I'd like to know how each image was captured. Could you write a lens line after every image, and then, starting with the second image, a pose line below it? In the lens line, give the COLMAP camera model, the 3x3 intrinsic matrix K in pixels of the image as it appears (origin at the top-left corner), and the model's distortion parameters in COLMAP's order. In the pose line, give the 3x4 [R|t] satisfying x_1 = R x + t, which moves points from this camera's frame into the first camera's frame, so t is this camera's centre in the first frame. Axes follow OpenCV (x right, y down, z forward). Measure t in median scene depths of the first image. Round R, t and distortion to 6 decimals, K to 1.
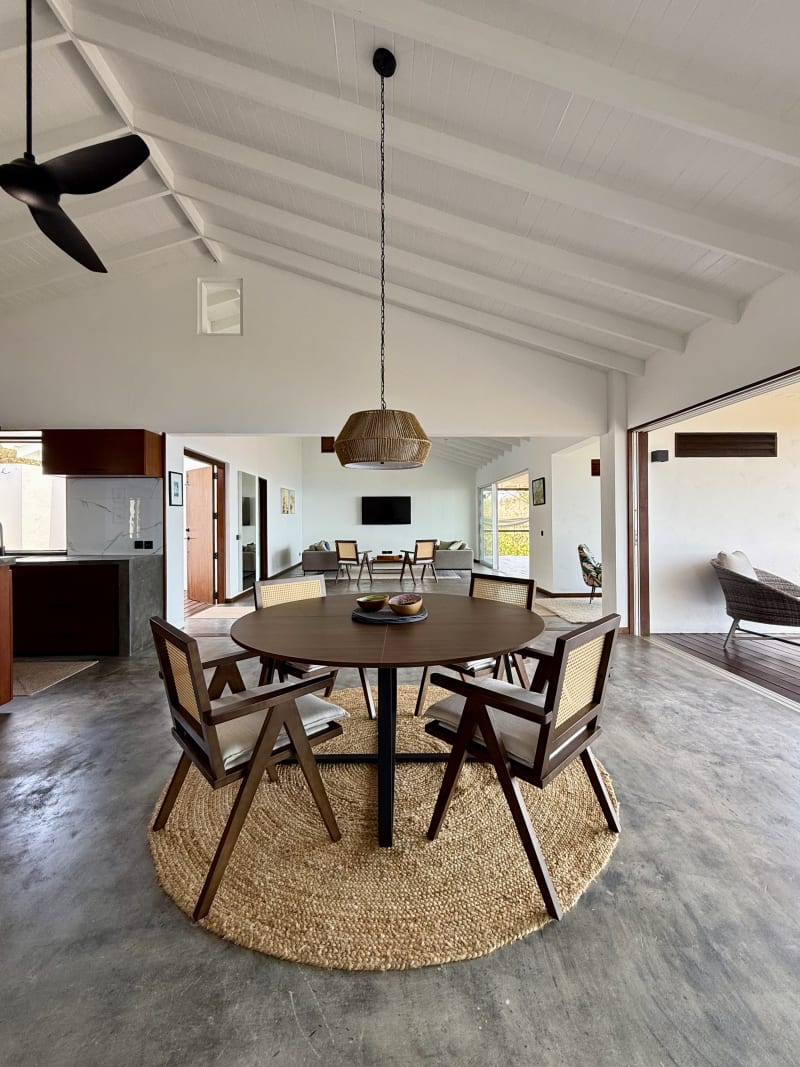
lens RADIAL K [[437.6, 0, 399.9], [0, 437.6, 517.7], [0, 0, 1]] dist [0.001145, 0.000354]
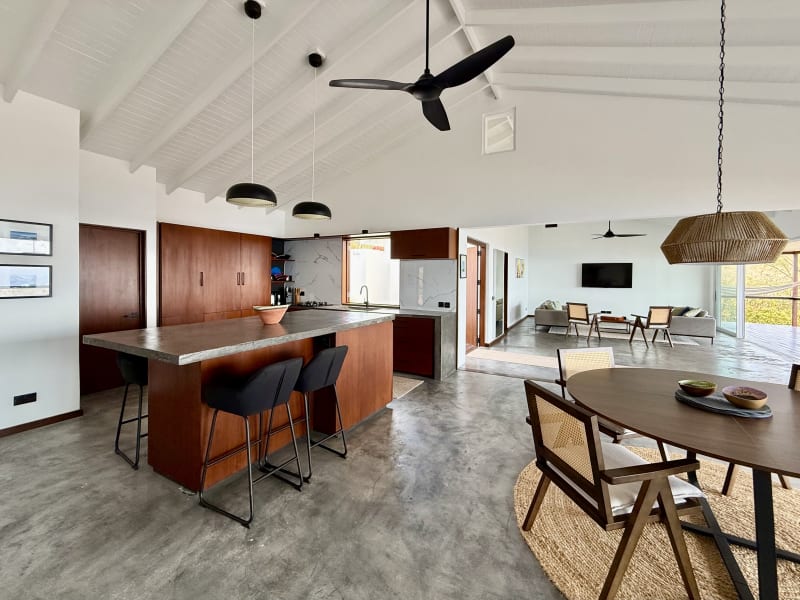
lens RADIAL K [[334.9, 0, 400.3], [0, 334.9, 278.1], [0, 0, 1]] dist [-0.000185, 0.000299]
pose [[0.862724, 0.016839, -0.505394, -0.142771], [-0.011400, 0.999839, 0.013854, -0.041646], [0.505546, -0.006191, 0.862777, -0.048273]]
